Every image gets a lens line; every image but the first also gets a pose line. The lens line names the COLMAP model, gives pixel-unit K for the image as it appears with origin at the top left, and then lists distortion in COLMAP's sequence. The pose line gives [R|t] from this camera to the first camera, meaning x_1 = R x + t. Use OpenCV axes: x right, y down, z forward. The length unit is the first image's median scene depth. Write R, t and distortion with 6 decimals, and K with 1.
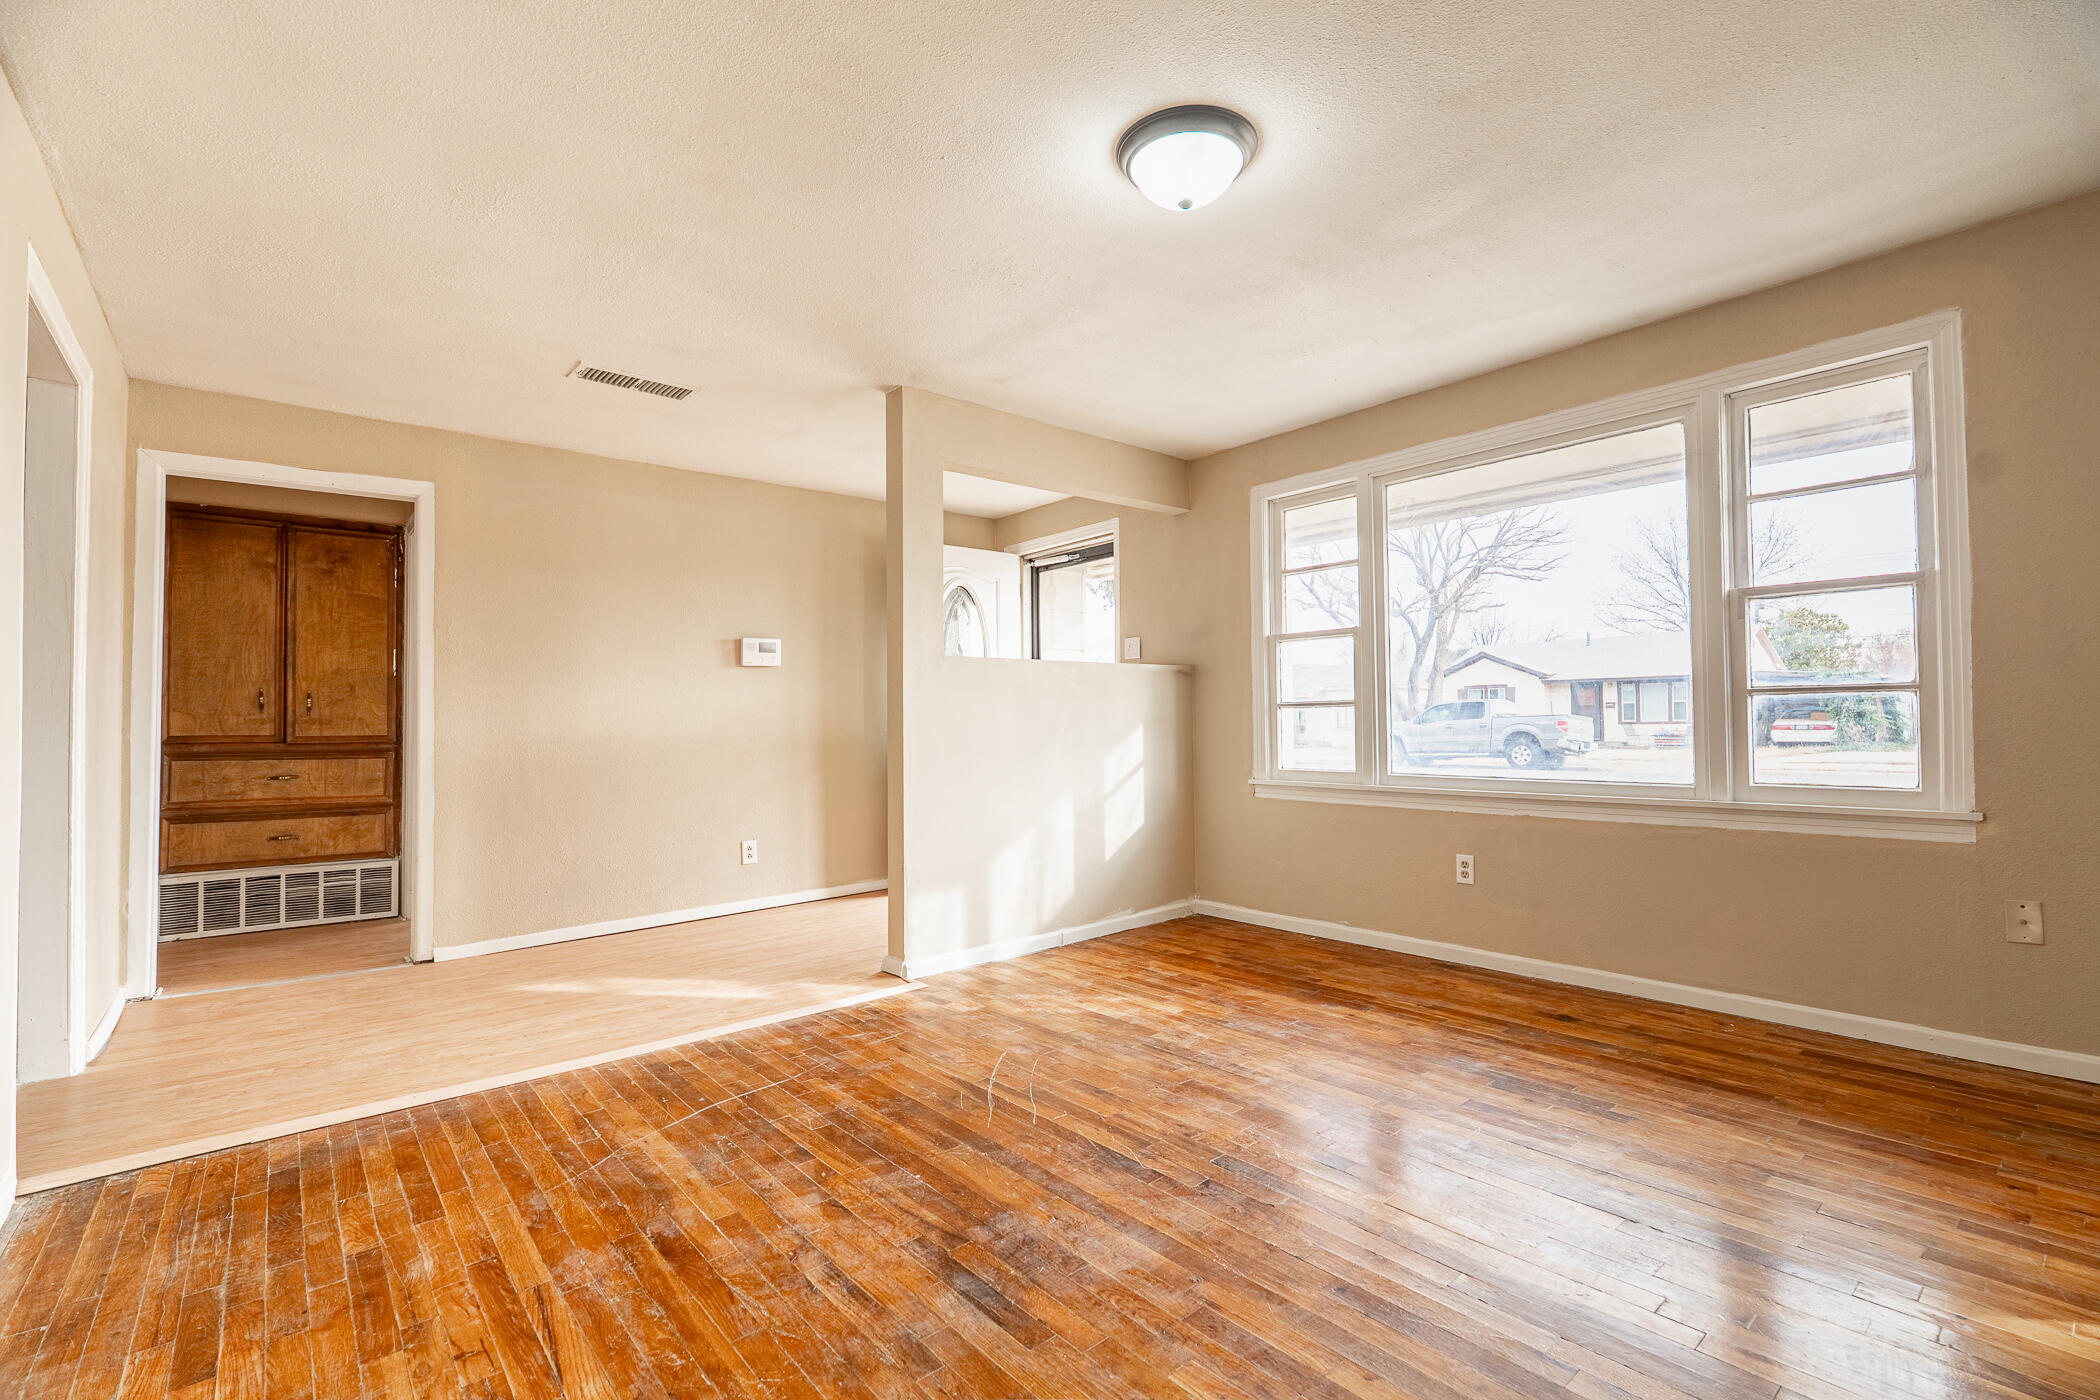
lens RADIAL K [[926.9, 0, 1057.1], [0, 926.9, 699.5], [0, 0, 1]] dist [0.001398, 0.000434]
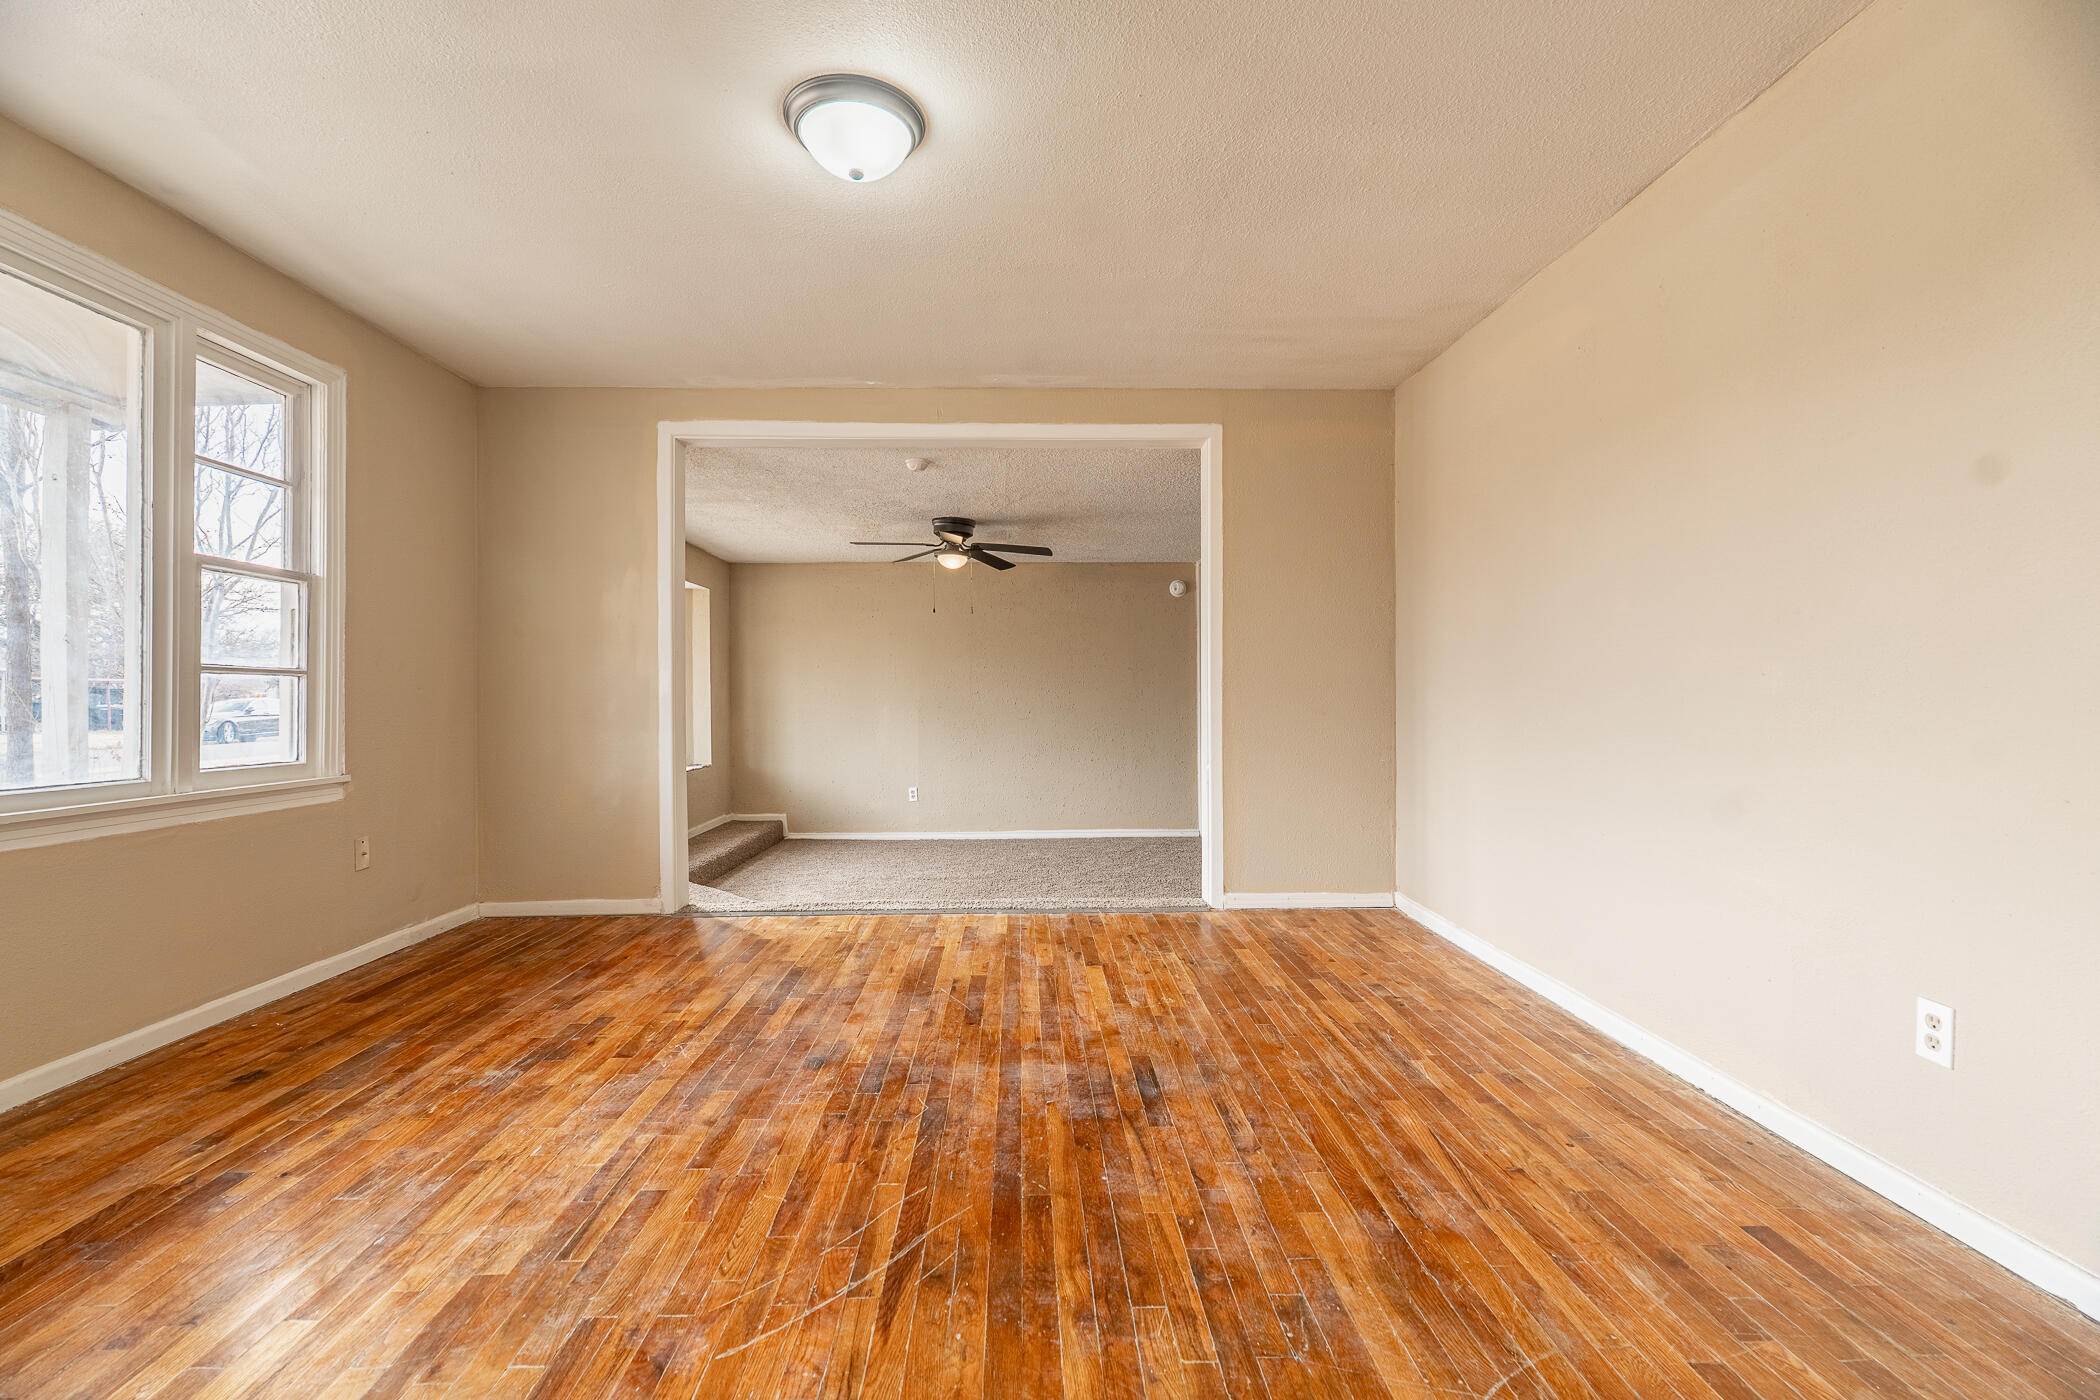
lens RADIAL K [[926.9, 0, 1046.7], [0, 926.9, 699.7], [0, 0, 1]] dist [0.001398, 0.000434]
pose [[-0.780705, 0.017205, 0.624663, -0.662241], [-0.003935, 0.999466, -0.032446, 0.070013], [-0.624888, -0.027789, -0.780220, 1.702632]]
